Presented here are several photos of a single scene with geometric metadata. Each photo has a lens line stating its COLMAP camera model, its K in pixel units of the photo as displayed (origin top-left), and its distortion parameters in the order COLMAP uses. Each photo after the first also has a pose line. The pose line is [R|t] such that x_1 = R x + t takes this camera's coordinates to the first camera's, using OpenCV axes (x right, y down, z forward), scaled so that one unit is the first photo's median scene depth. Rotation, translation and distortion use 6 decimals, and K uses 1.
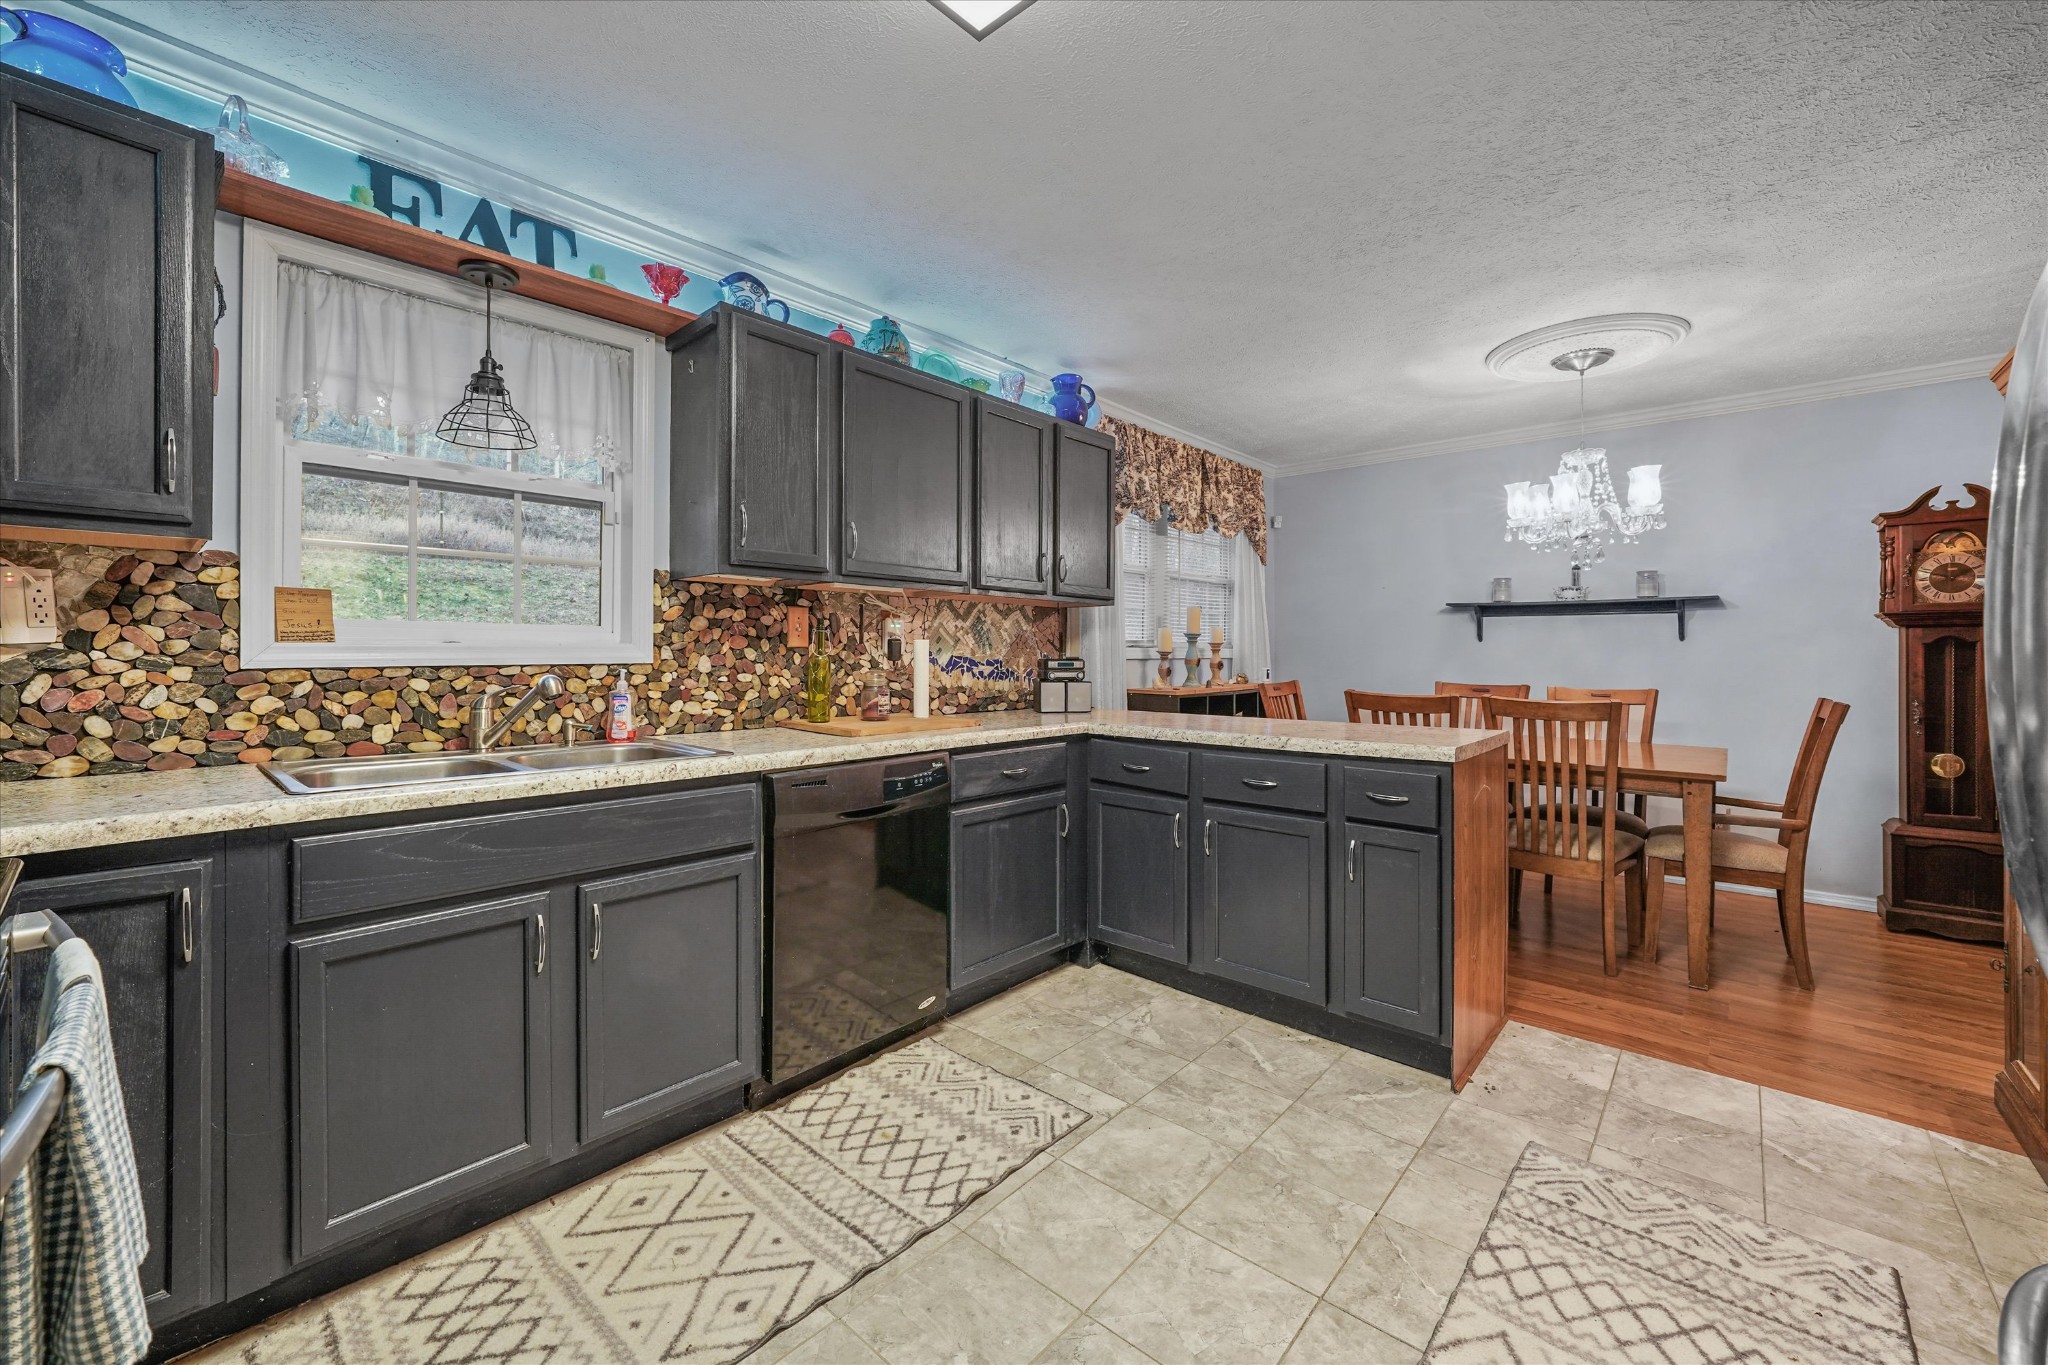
lens RADIAL K [[812.8, 0, 1014.7], [0, 812.8, 651.8], [0, 0, 1]] dist [-0.019711, 0.004924]
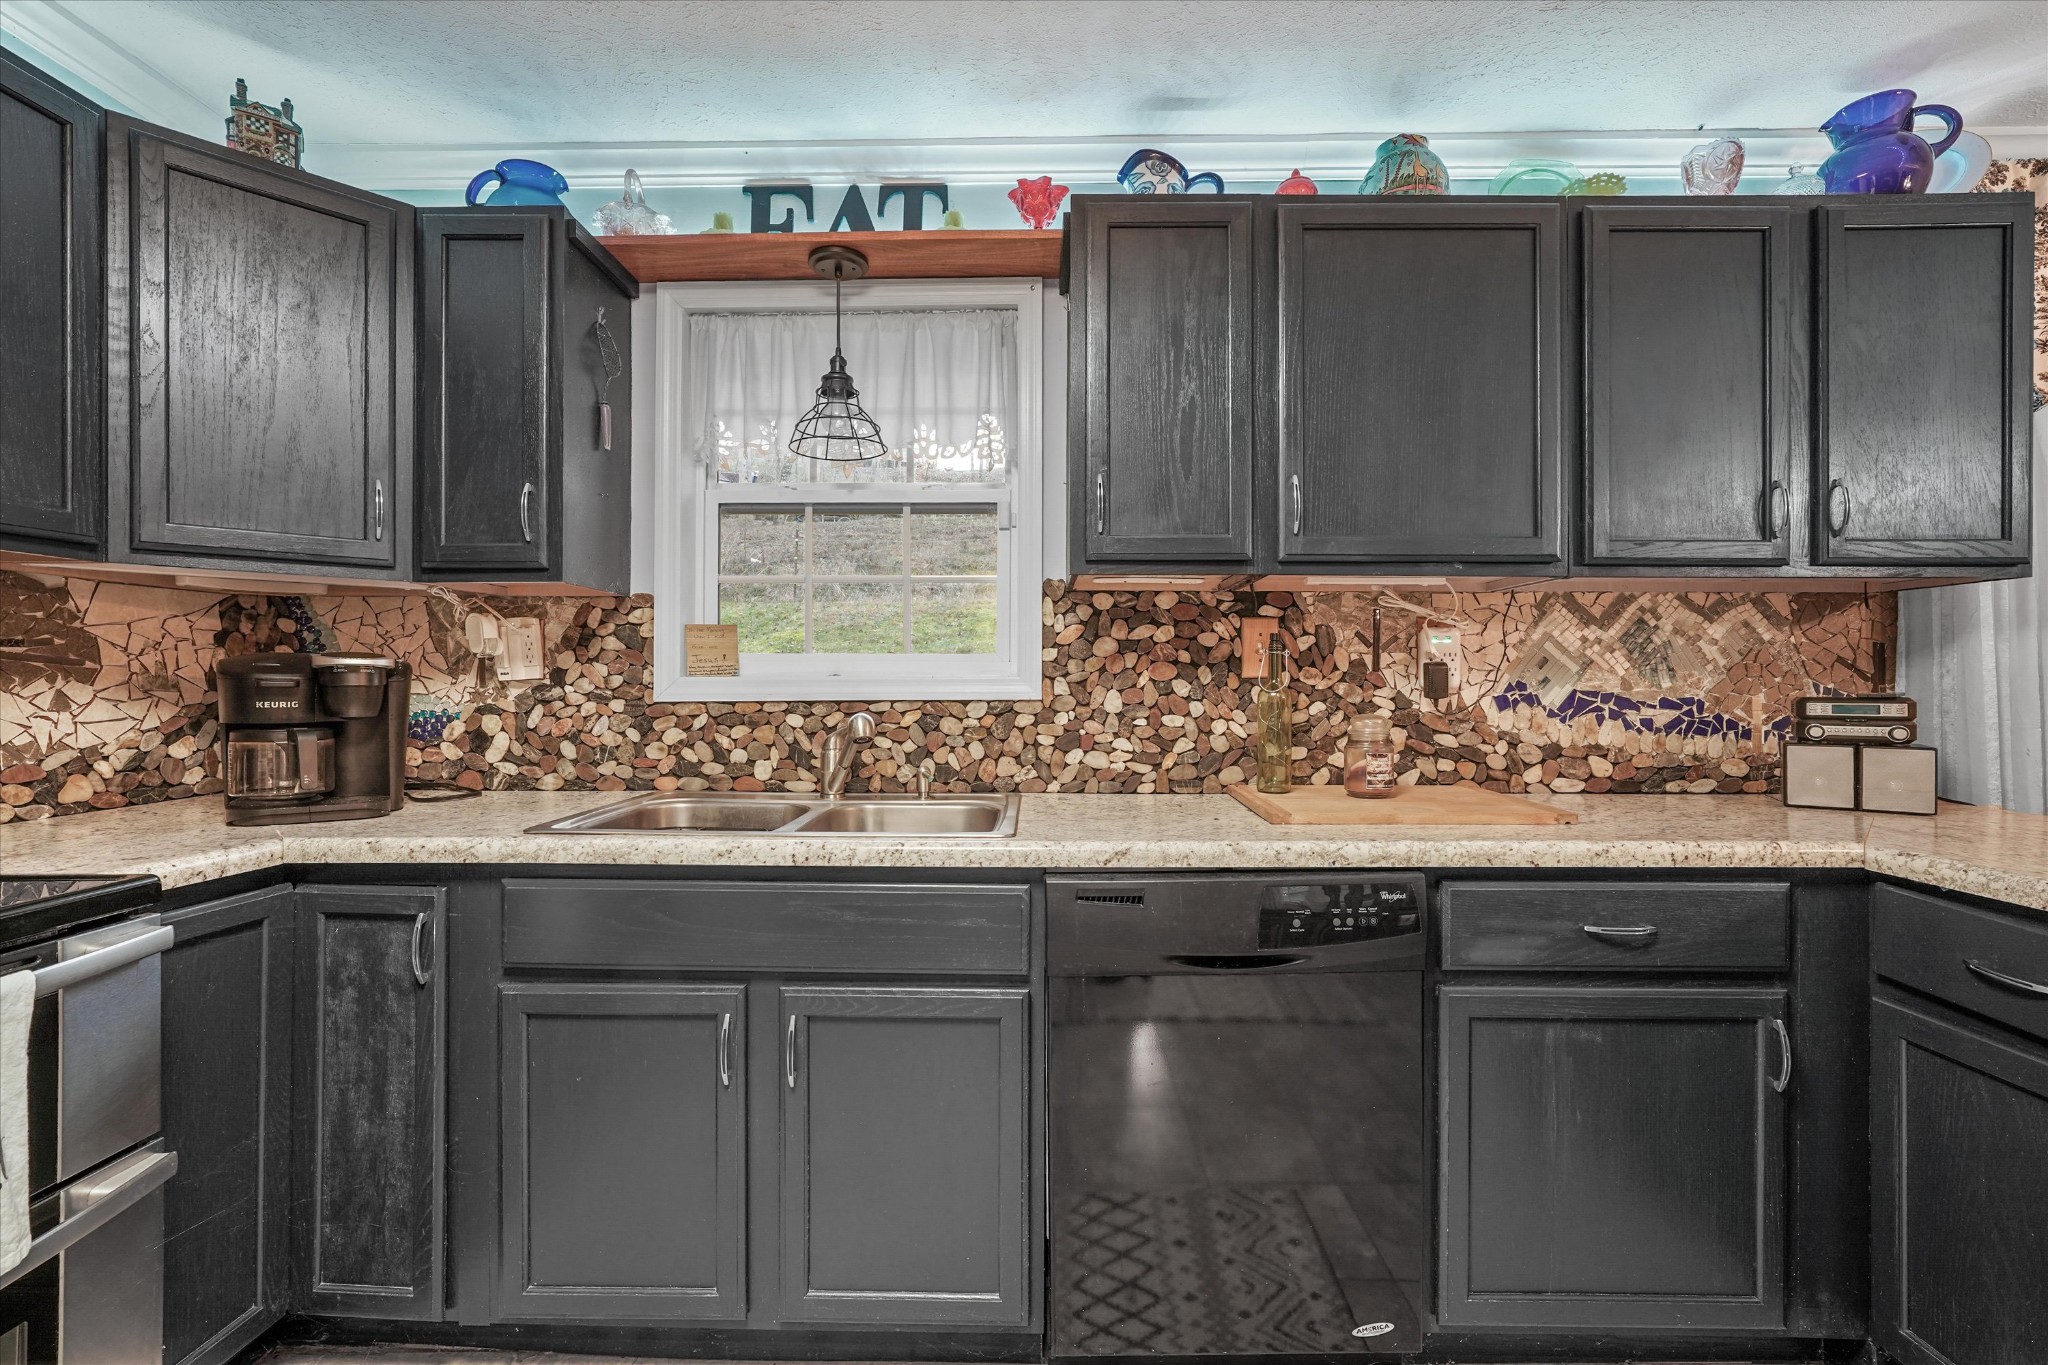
lens RADIAL K [[873.5, 0, 1028.7], [0, 873.5, 680.0], [0, 0, 1]] dist [-0.017770, 0.006398]
pose [[0.660547, -0.005240, -0.750767, 0.166283], [0.002801, 0.999986, -0.004515, -0.000921], [0.750780, 0.000880, 0.660552, 0.414072]]
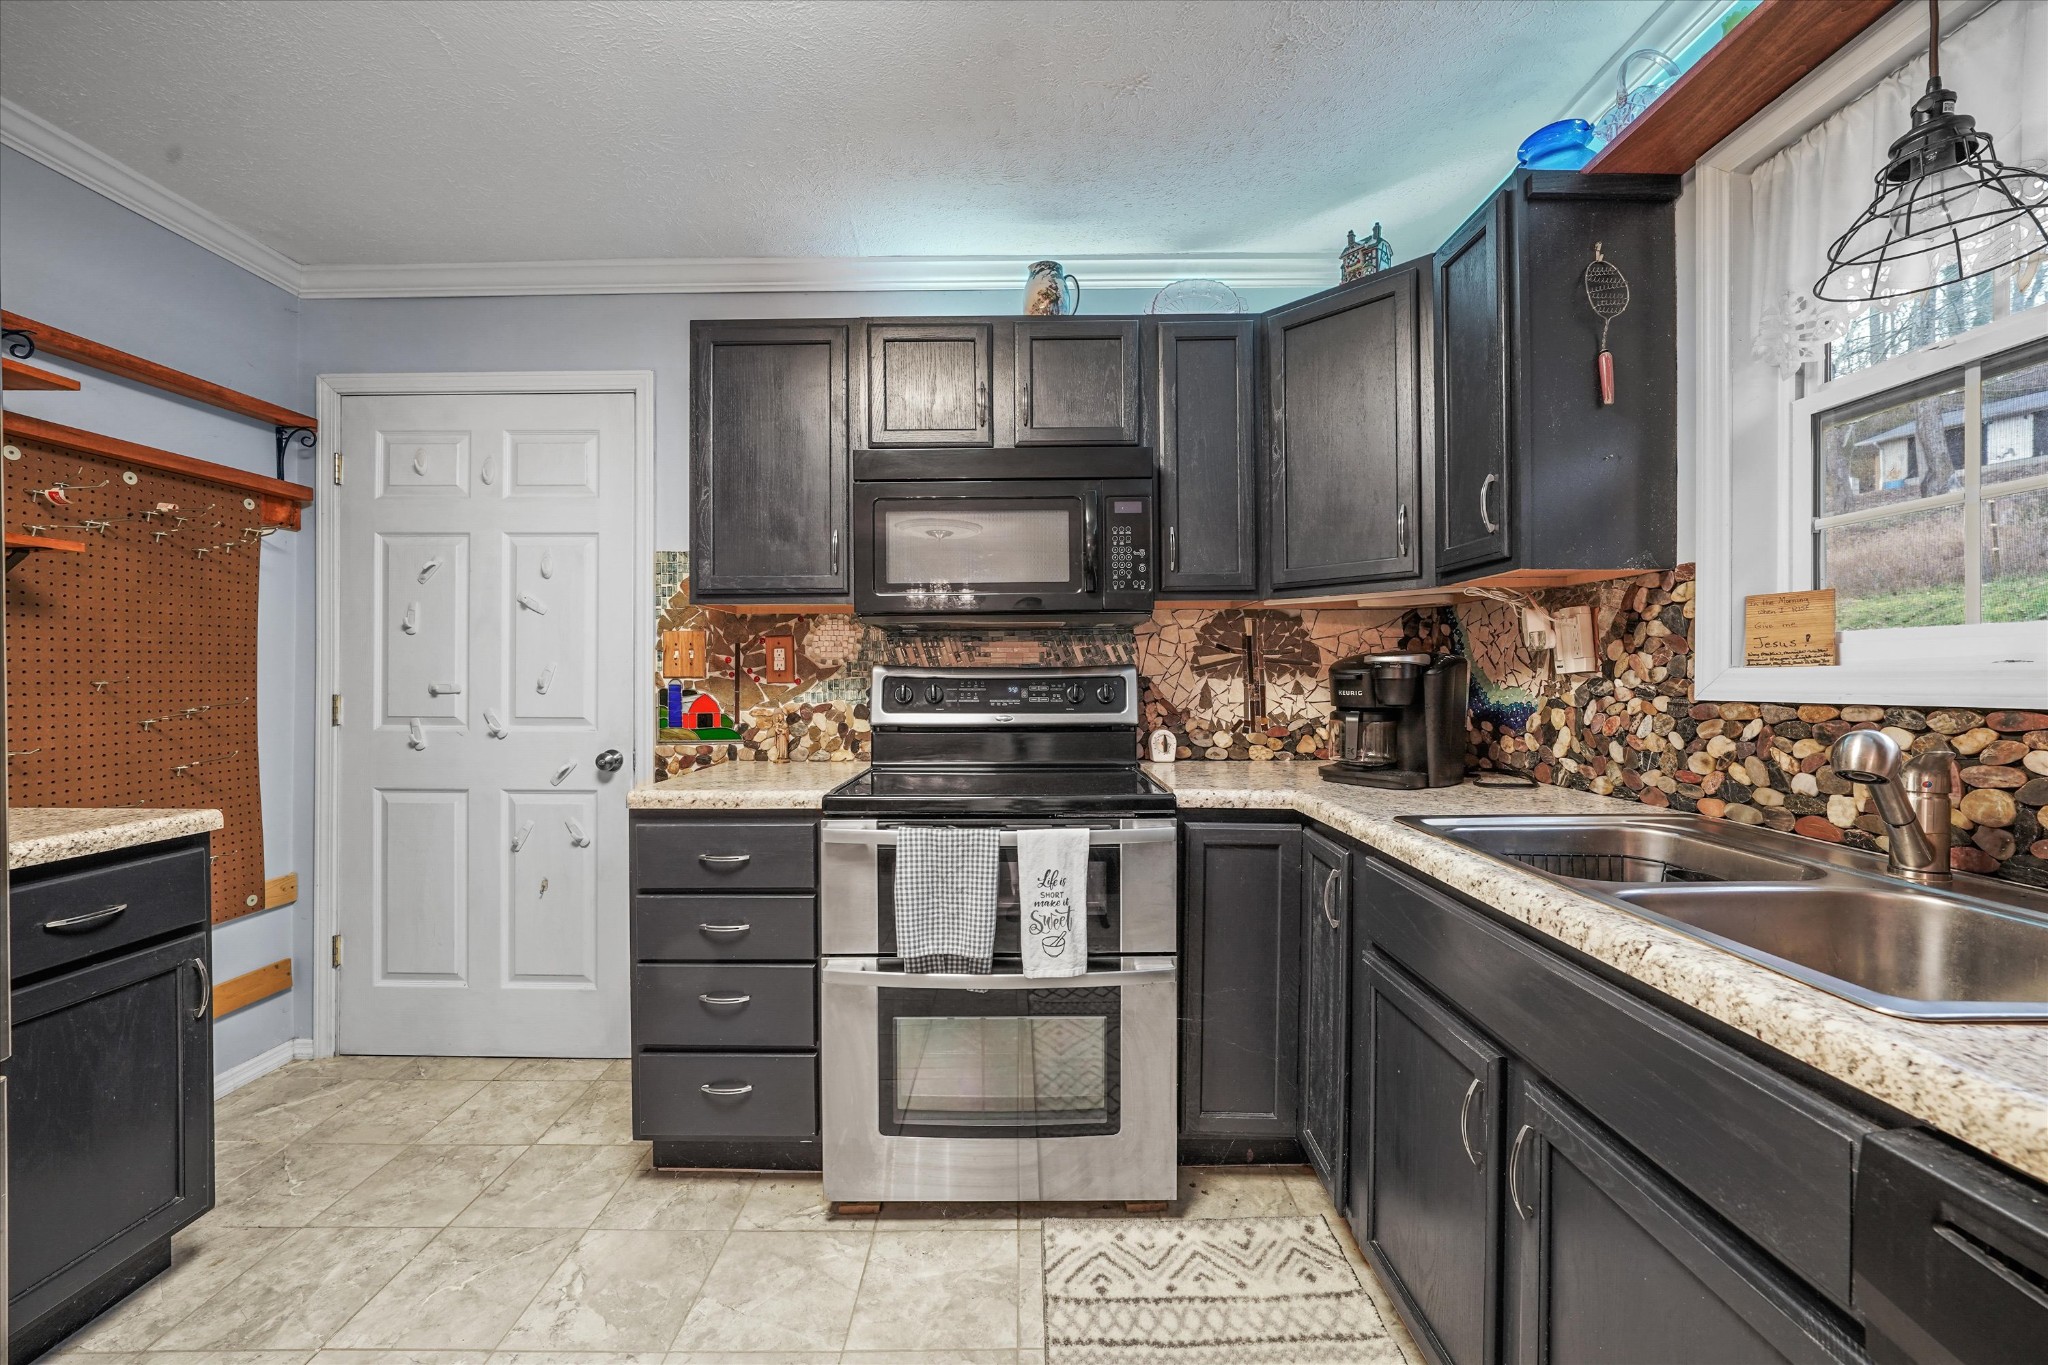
lens RADIAL K [[800.9, 0, 1018.3], [0, 800.9, 680.6], [0, 0, 1]] dist [-0.019778, 0.005112]
pose [[-0.748280, 0.002297, -0.663379, 0.079437], [0.001048, 0.999997, 0.002281, -0.001442], [0.663382, 0.001012, -0.748280, 0.786306]]
